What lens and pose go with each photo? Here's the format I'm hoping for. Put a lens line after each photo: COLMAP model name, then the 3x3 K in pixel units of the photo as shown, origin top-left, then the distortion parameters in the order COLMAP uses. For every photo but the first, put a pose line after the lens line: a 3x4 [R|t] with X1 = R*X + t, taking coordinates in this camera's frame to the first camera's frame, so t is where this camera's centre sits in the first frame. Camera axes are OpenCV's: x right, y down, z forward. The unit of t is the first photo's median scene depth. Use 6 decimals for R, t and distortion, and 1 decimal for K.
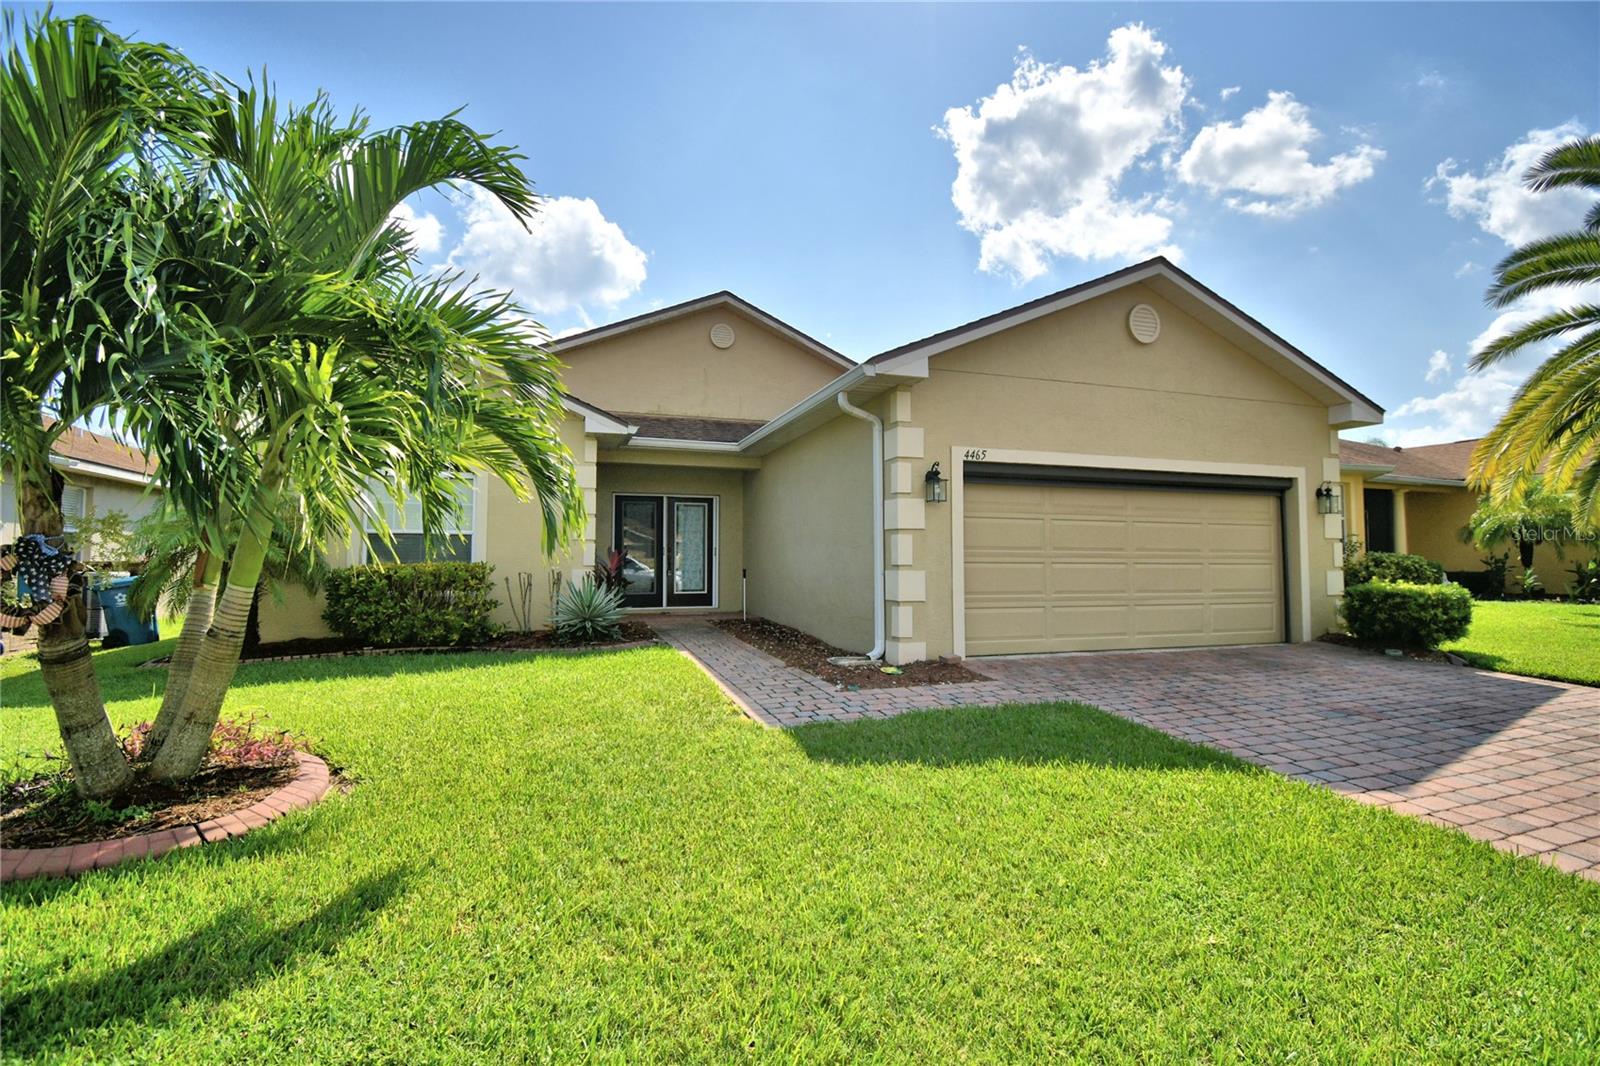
lens RADIAL K [[697.9, 0, 800.1], [0, 697.9, 531.9], [0, 0, 1]] dist [0.015074, -0.017763]
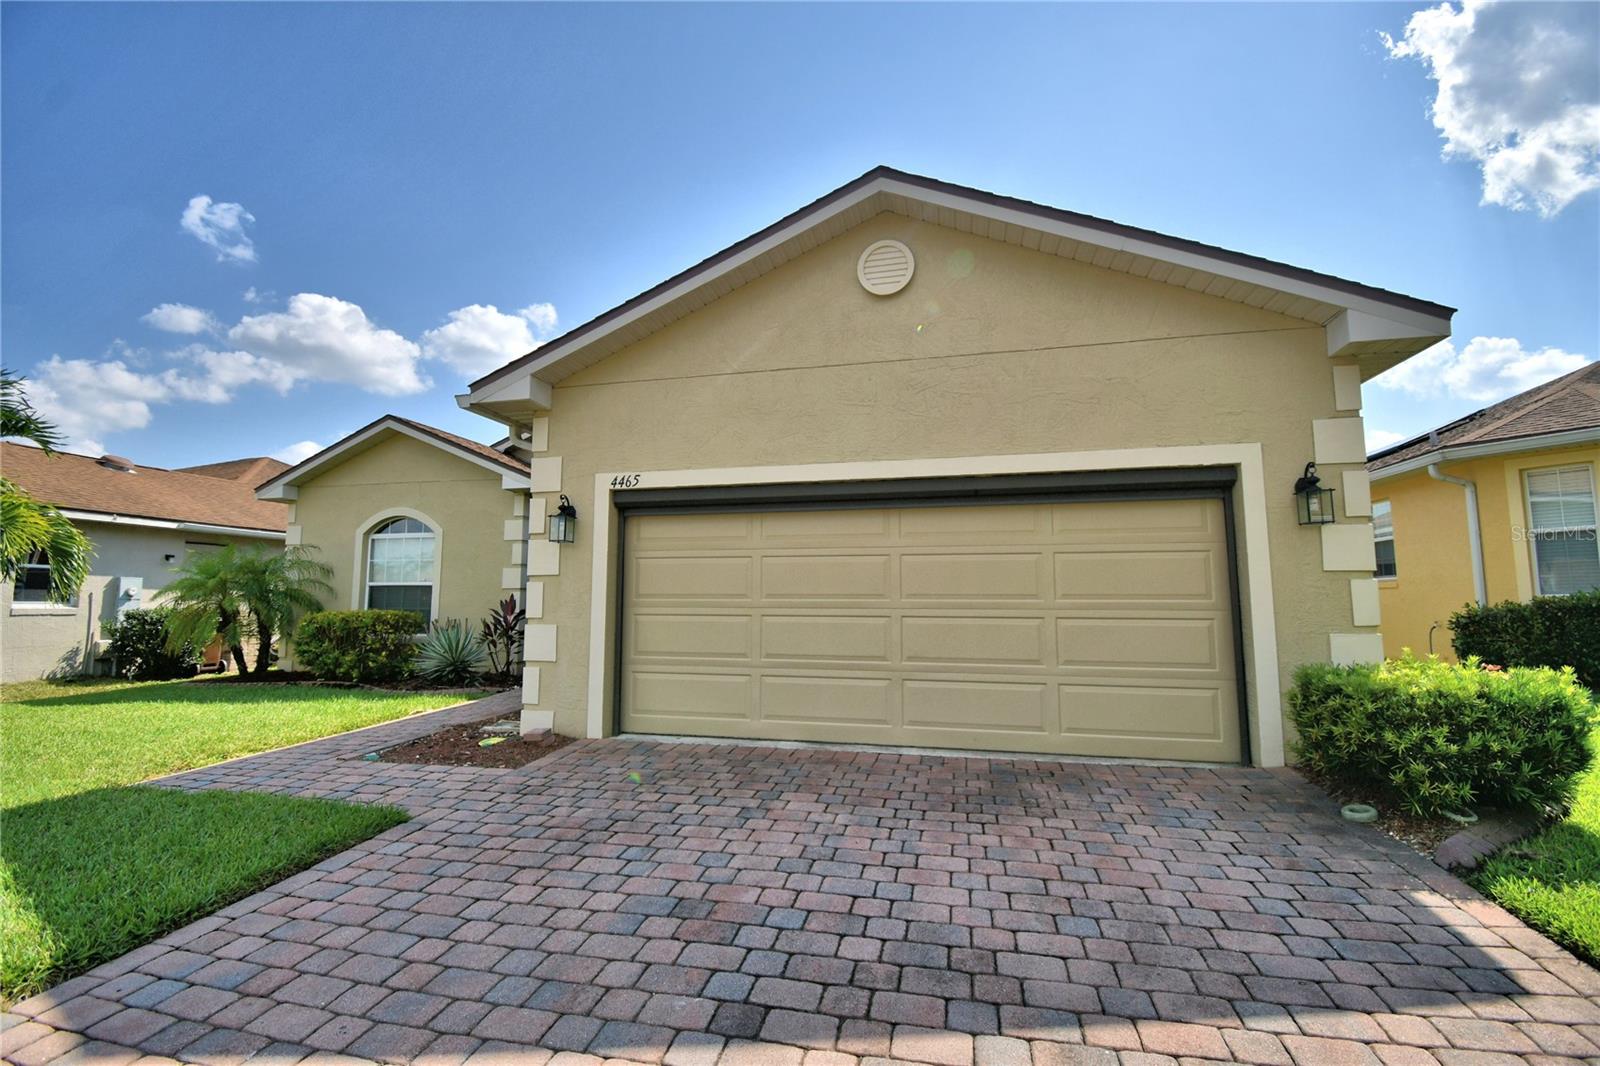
lens RADIAL K [[697.9, 0, 800.1], [0, 697.9, 531.9], [0, 0, 1]] dist [0.015074, -0.017763]
pose [[0.850020, -0.052009, -0.524177, 0.786163], [0.025519, 0.998011, -0.057640, 0.000039], [0.526132, 0.035618, 0.849657, 0.391250]]
